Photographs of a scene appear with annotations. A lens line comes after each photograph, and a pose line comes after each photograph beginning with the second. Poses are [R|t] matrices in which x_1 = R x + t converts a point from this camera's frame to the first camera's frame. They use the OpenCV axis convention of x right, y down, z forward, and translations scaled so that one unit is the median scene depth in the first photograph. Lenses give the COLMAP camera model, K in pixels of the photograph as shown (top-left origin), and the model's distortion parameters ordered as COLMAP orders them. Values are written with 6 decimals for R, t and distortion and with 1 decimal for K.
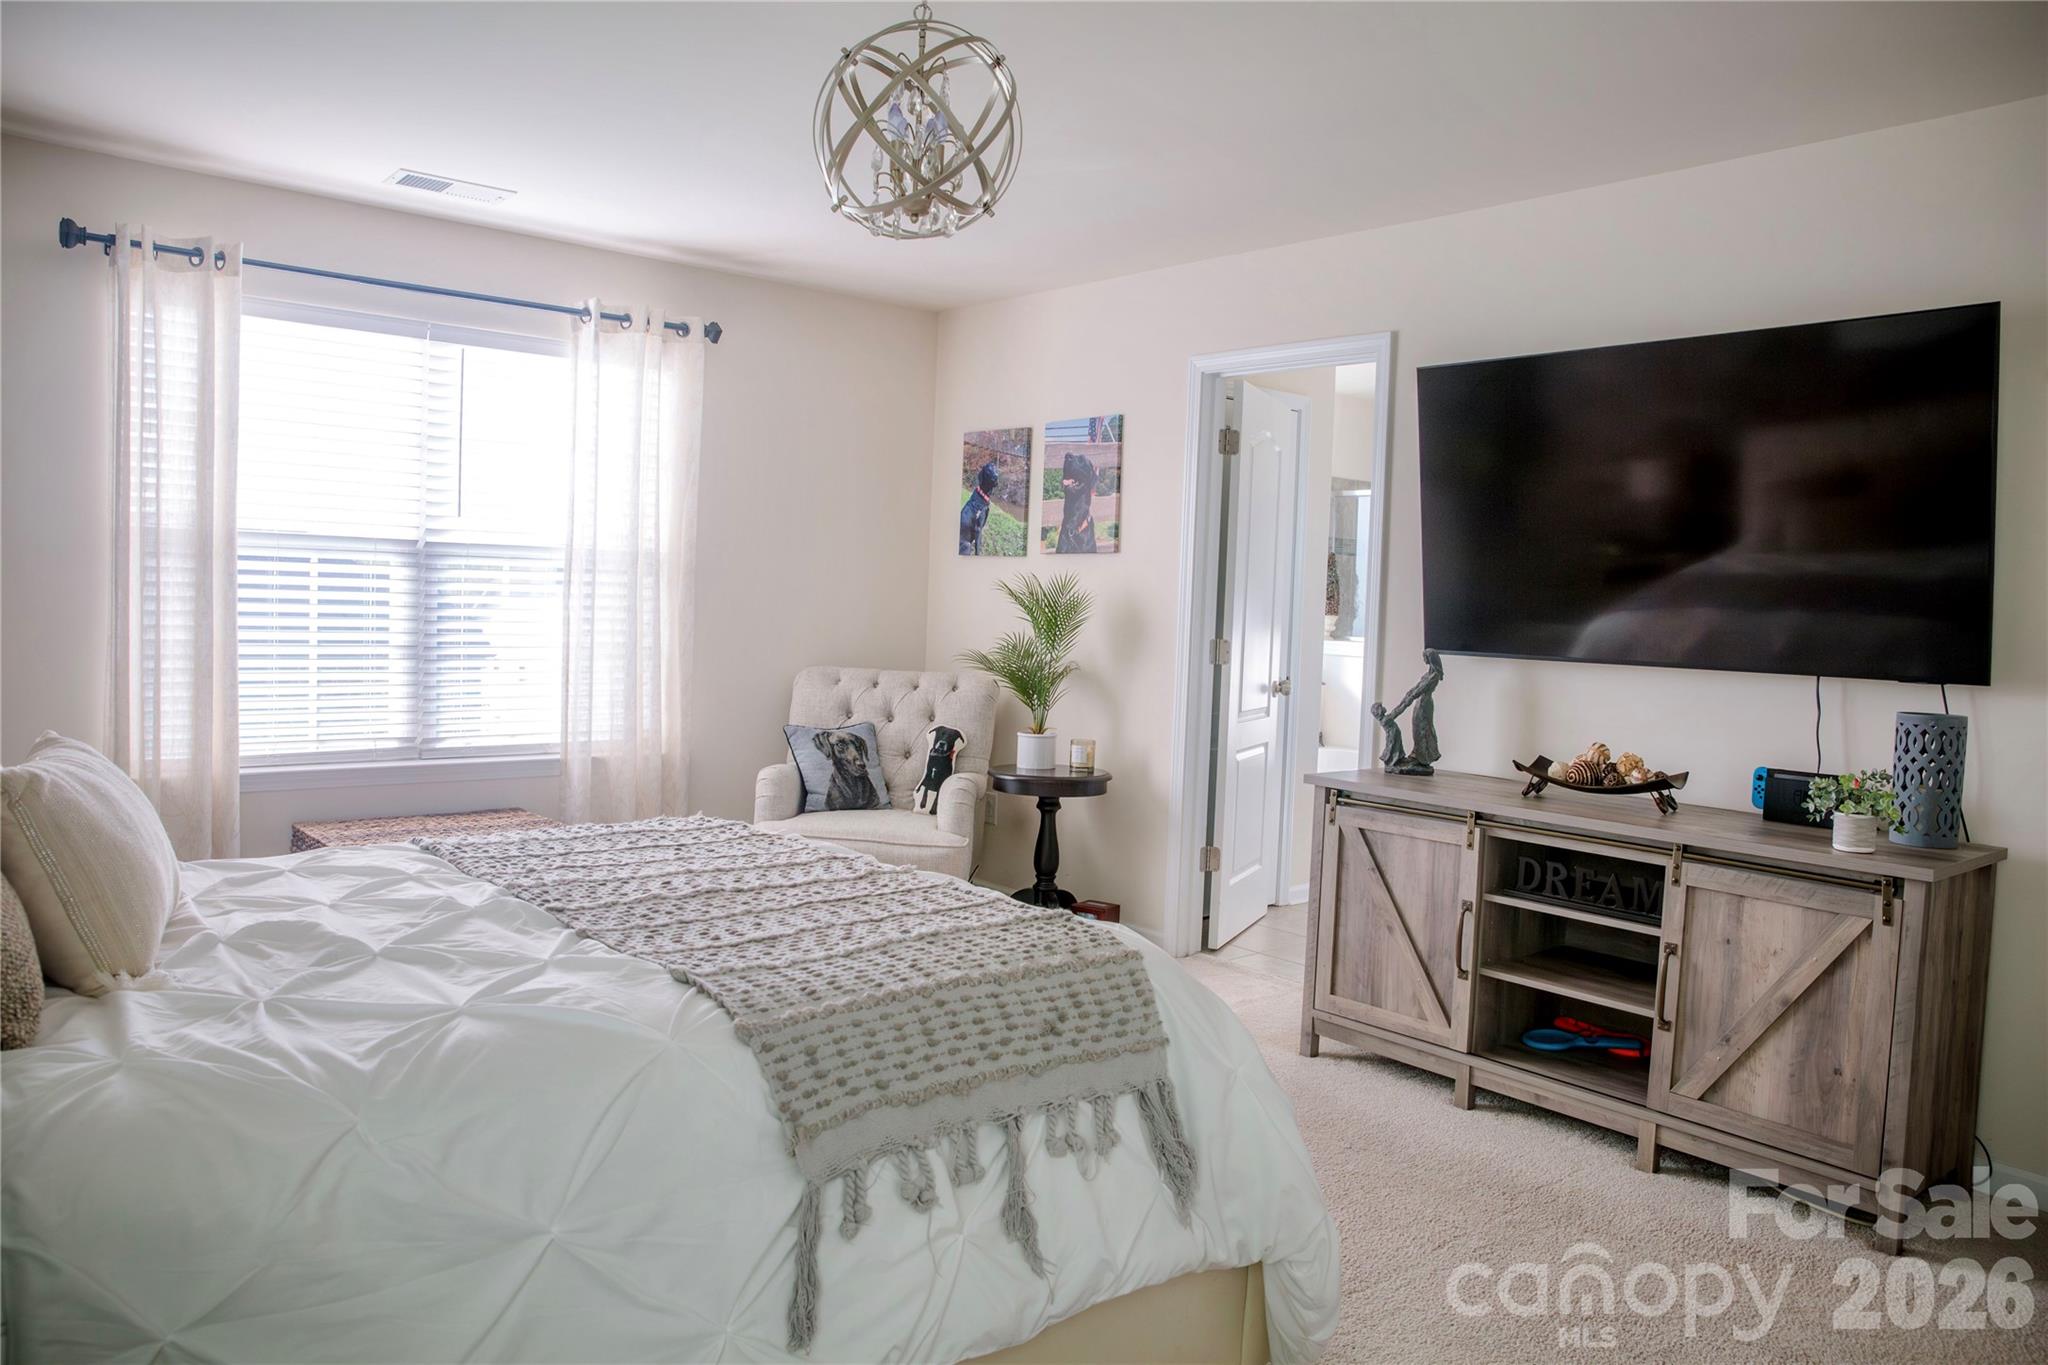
lens RADIAL K [[1407.2, 0, 1009.6], [0, 1407.2, 678.9], [0, 0, 1]] dist [-0.082865, 0.043963]
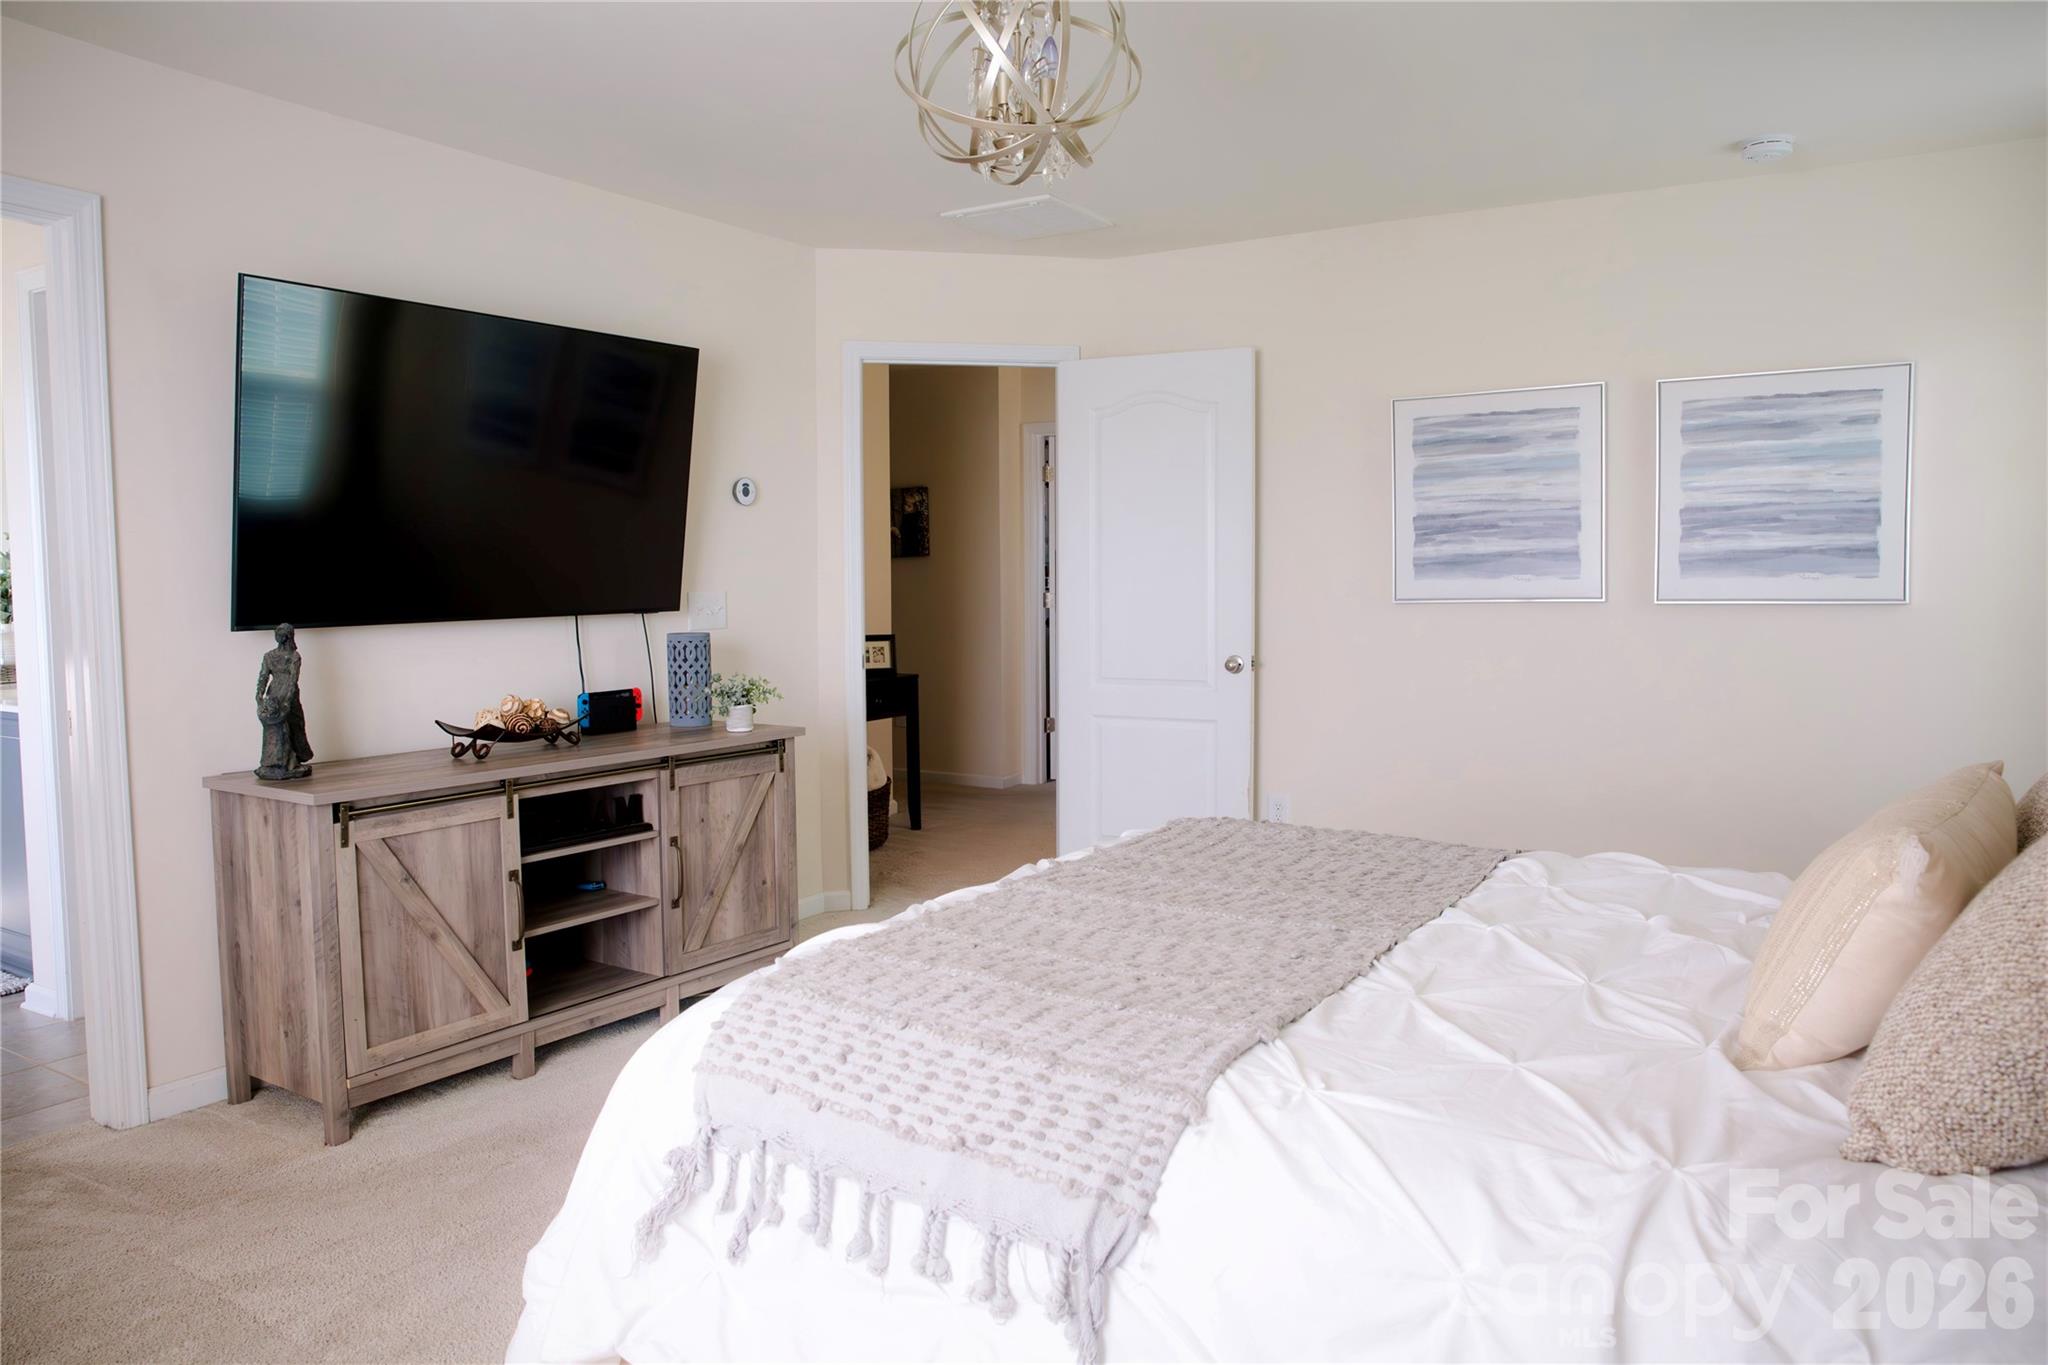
lens RADIAL K [[1407.2, 0, 1025.2], [0, 1407.2, 677.3], [0, 0, 1]] dist [-0.082865, 0.043963]
pose [[-0.288796, -0.108186, 0.951259, -0.651424], [0.051232, 0.990425, 0.128194, -0.077386], [-0.956019, 0.085757, -0.280488, 0.864510]]
